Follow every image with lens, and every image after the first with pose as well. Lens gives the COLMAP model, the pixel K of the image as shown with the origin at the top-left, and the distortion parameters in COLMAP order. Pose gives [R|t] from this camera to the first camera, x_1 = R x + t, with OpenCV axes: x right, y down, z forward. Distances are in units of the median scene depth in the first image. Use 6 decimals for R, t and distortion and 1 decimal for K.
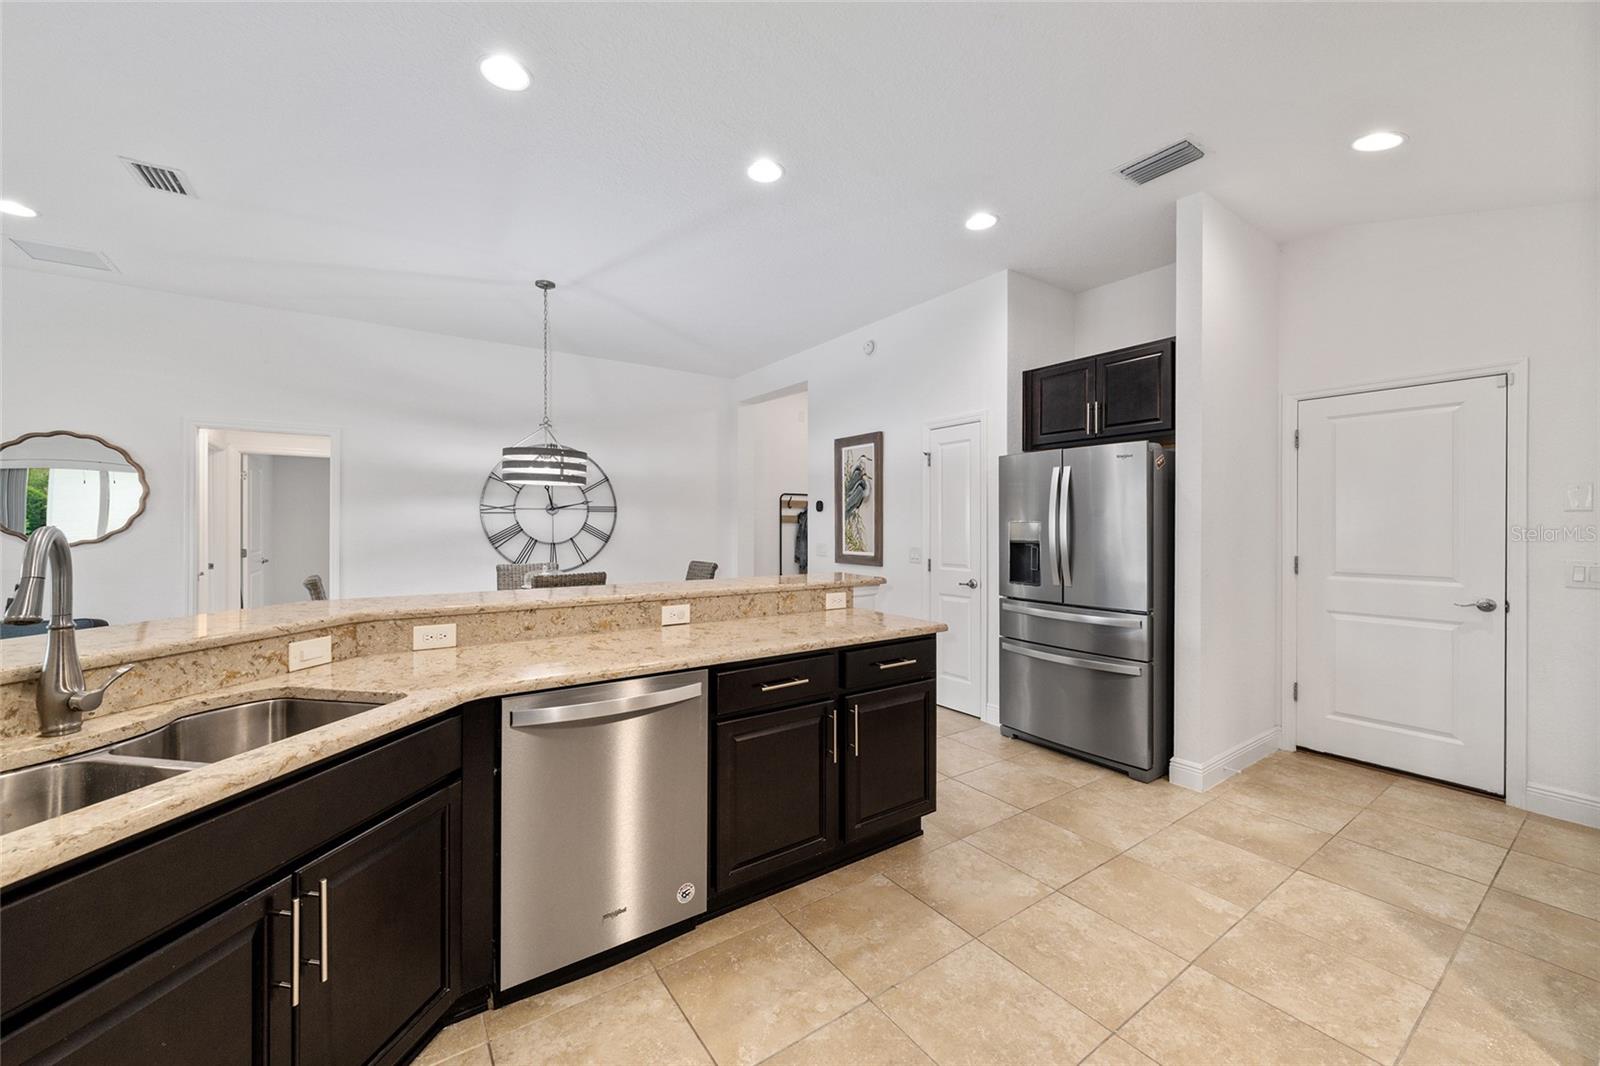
lens RADIAL K [[618.5, 0, 802.4], [0, 618.5, 523.0], [0, 0, 1]] dist [-0.004167, 0.001054]
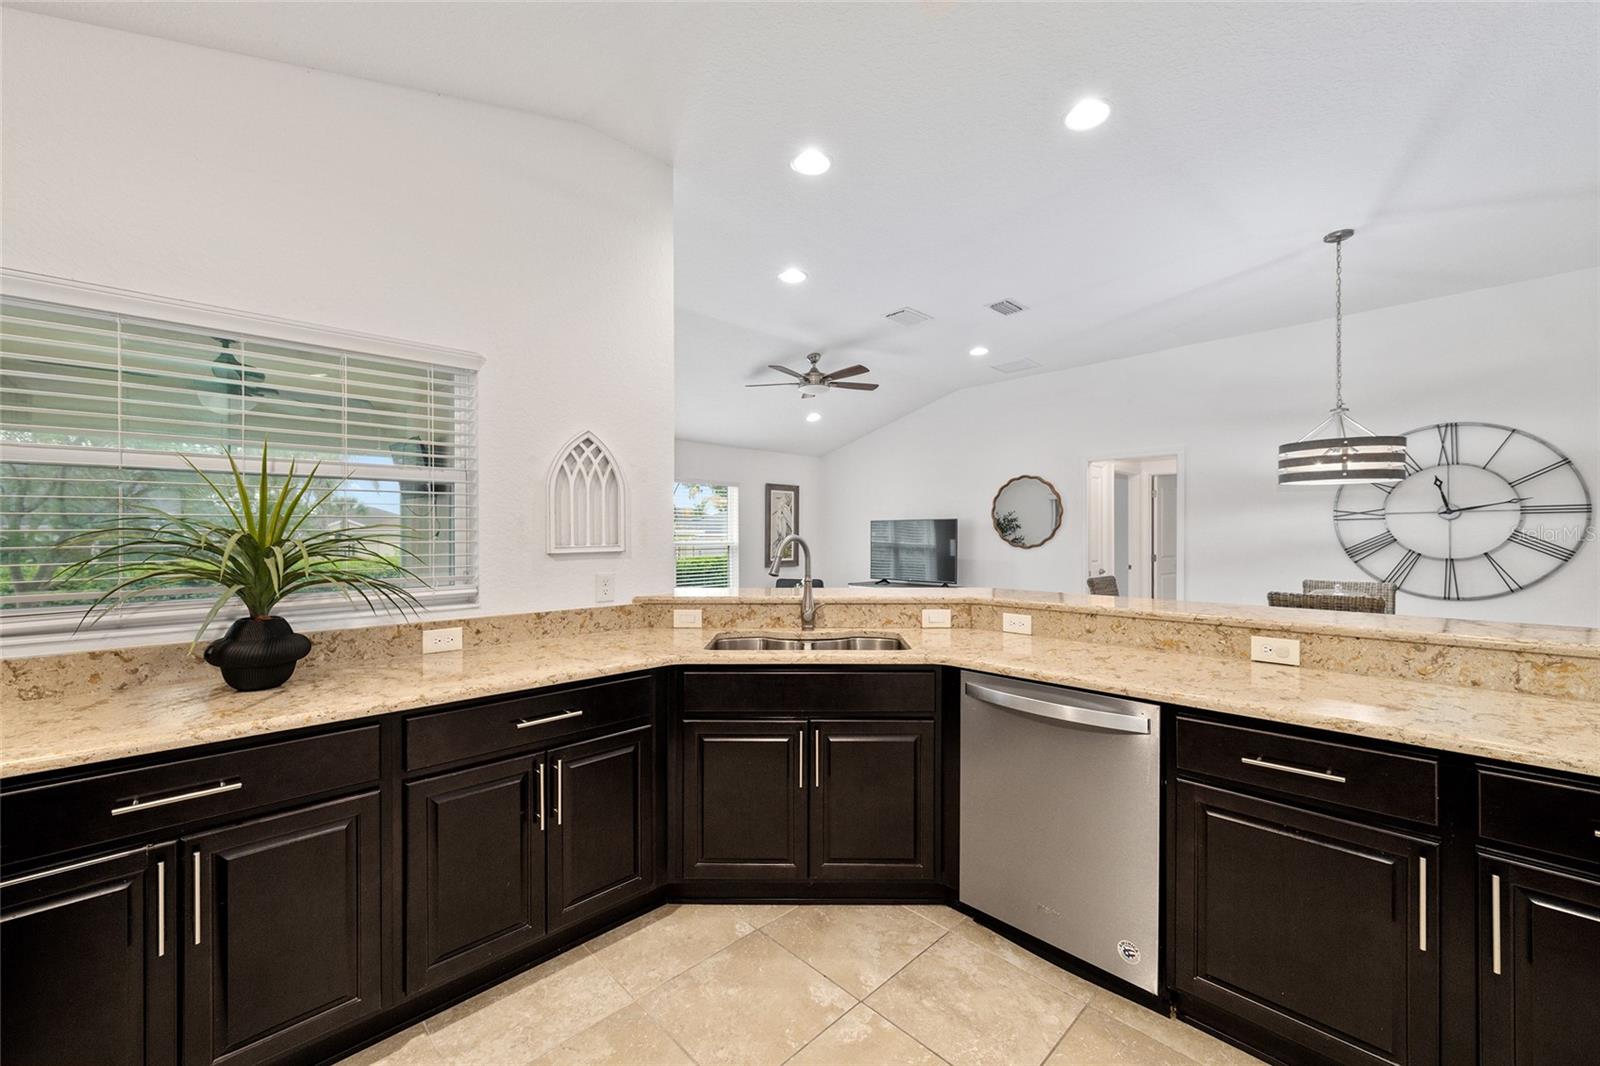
lens RADIAL K [[618.5, 0, 801.9], [0, 618.5, 536.8], [0, 0, 1]] dist [-0.004167, 0.001054]
pose [[0.160236, 0.001830, -0.987077, 0.294756], [0.003810, 0.999990, 0.002472, 0.002743], [0.987071, -0.004157, 0.160227, 0.198530]]
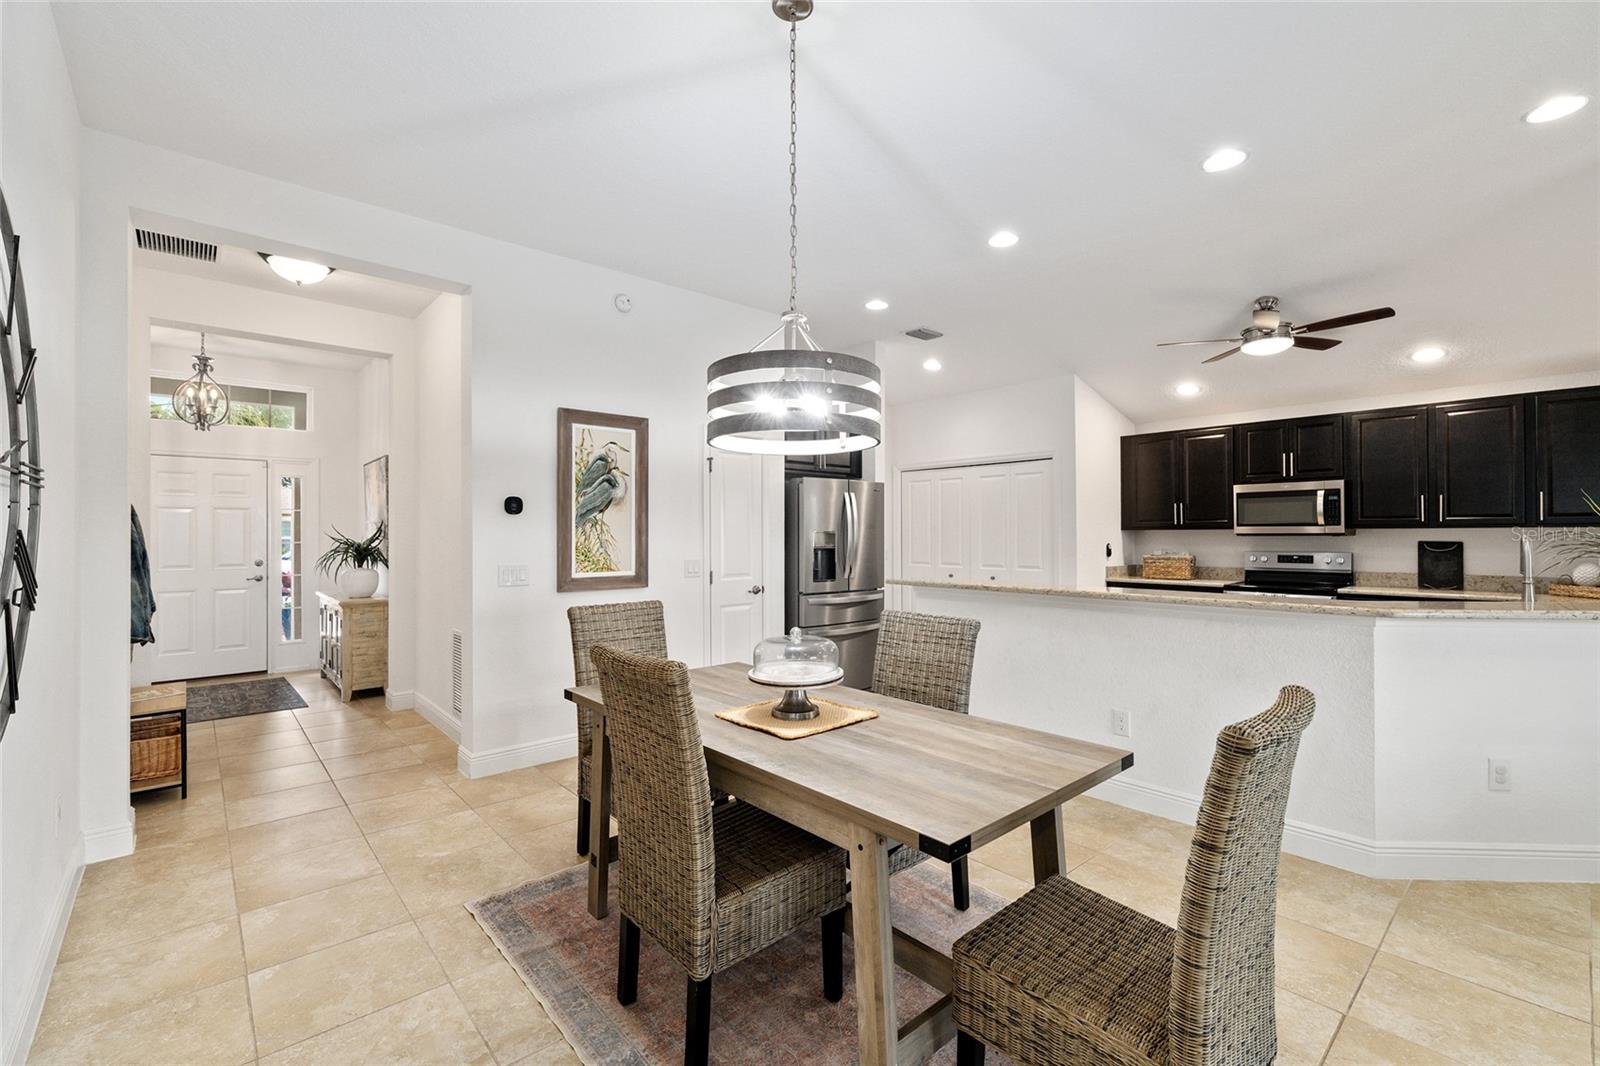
lens RADIAL K [[665.9, 0, 797.8], [0, 665.9, 530.3], [0, 0, 1]] dist [0.000589, -0.000062]
pose [[-0.107848, 0.004395, 0.994158, -0.975492], [-0.000488, 0.999990, -0.004474, 0.000688], [-0.994167, -0.000967, -0.107844, 1.163249]]
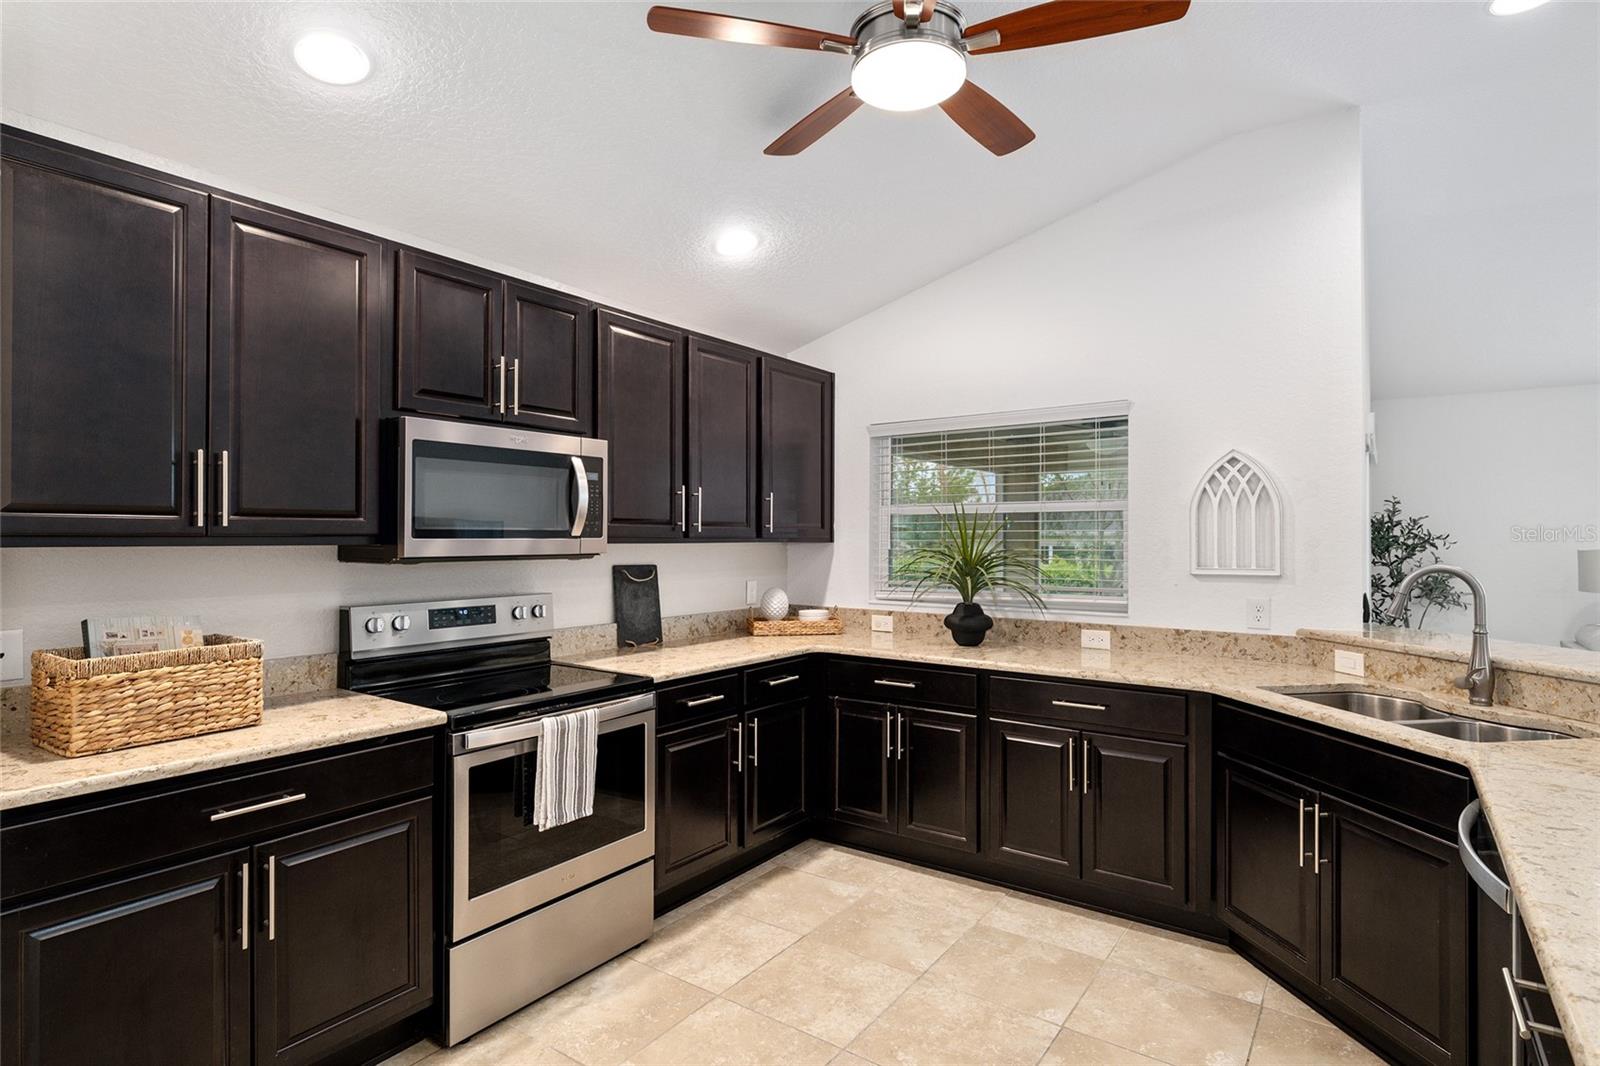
lens RADIAL K [[802.5, 0, 808.2], [0, 802.5, 534.4], [0, 0, 1]] dist [-0.014420, 0.000169]
pose [[-0.943269, -0.006579, -0.331964, 0.296666], [-0.004497, 0.999965, -0.007041, -0.013834], [0.331998, -0.005149, -0.943266, 0.708026]]
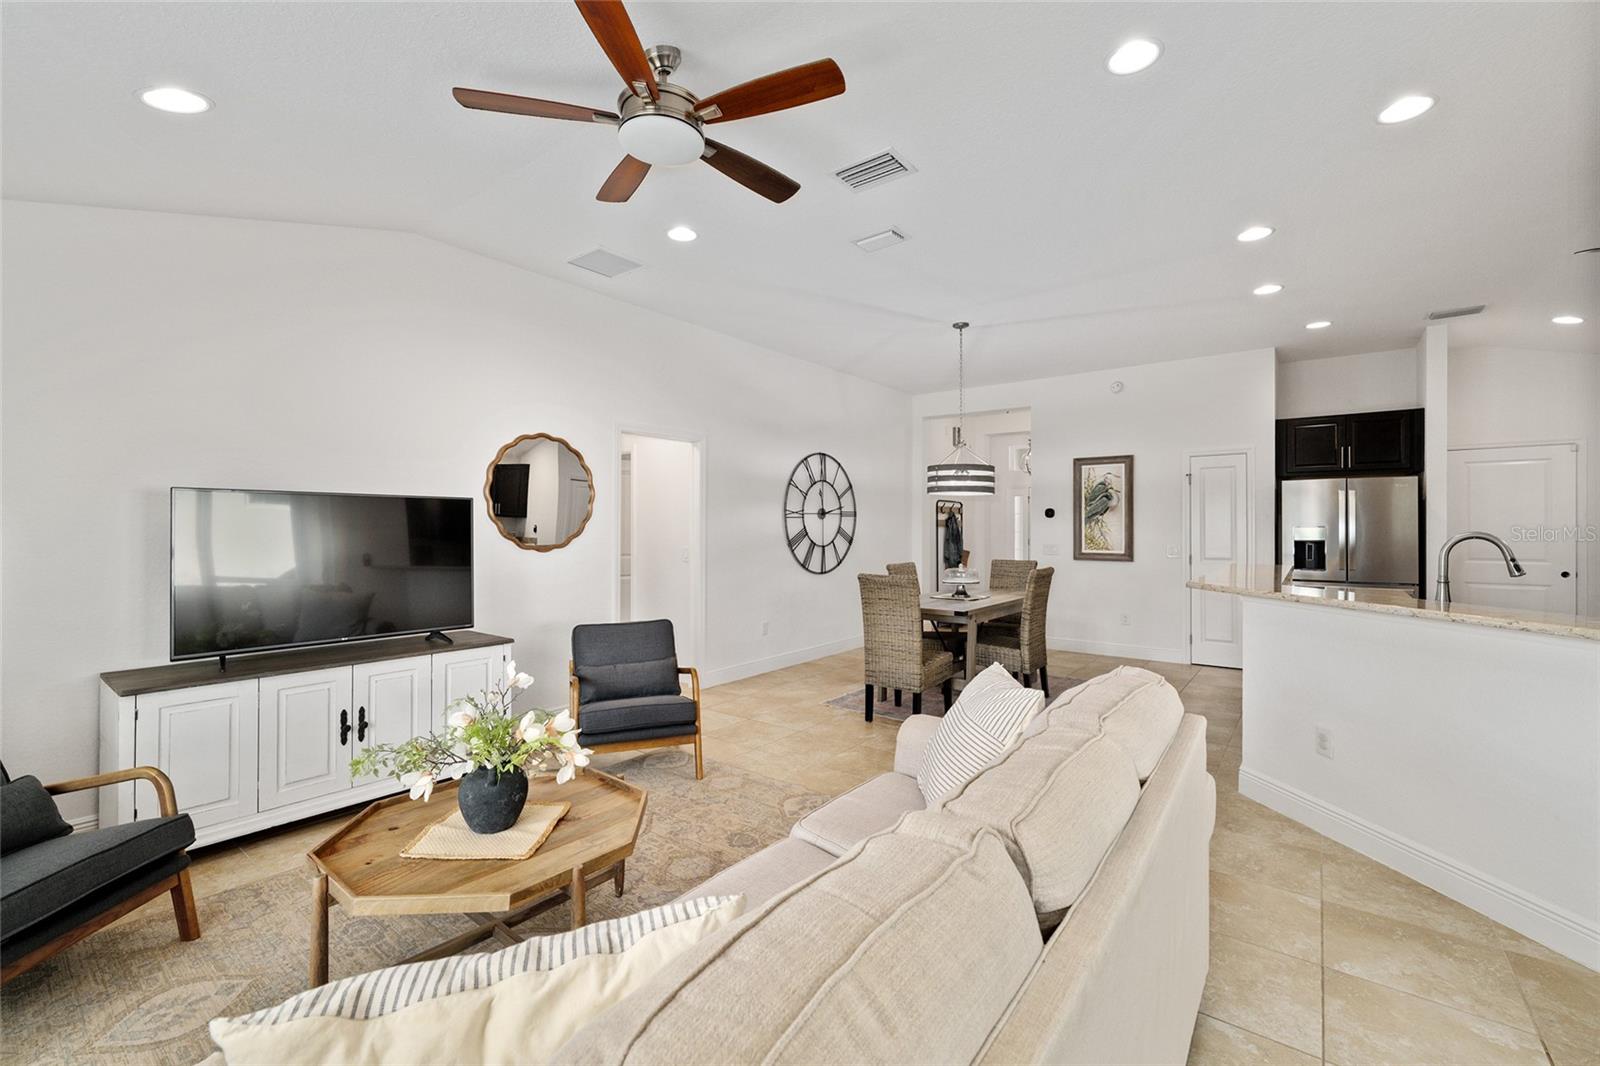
lens RADIAL K [[665.9, 0, 809.3], [0, 665.9, 524.2], [0, 0, 1]] dist [0.000589, -0.000062]
pose [[0.954117, 0.001444, 0.299431, -1.188740], [-0.001255, 0.999999, -0.000825, -0.005449], [-0.299432, 0.000412, 0.954118, -0.139810]]
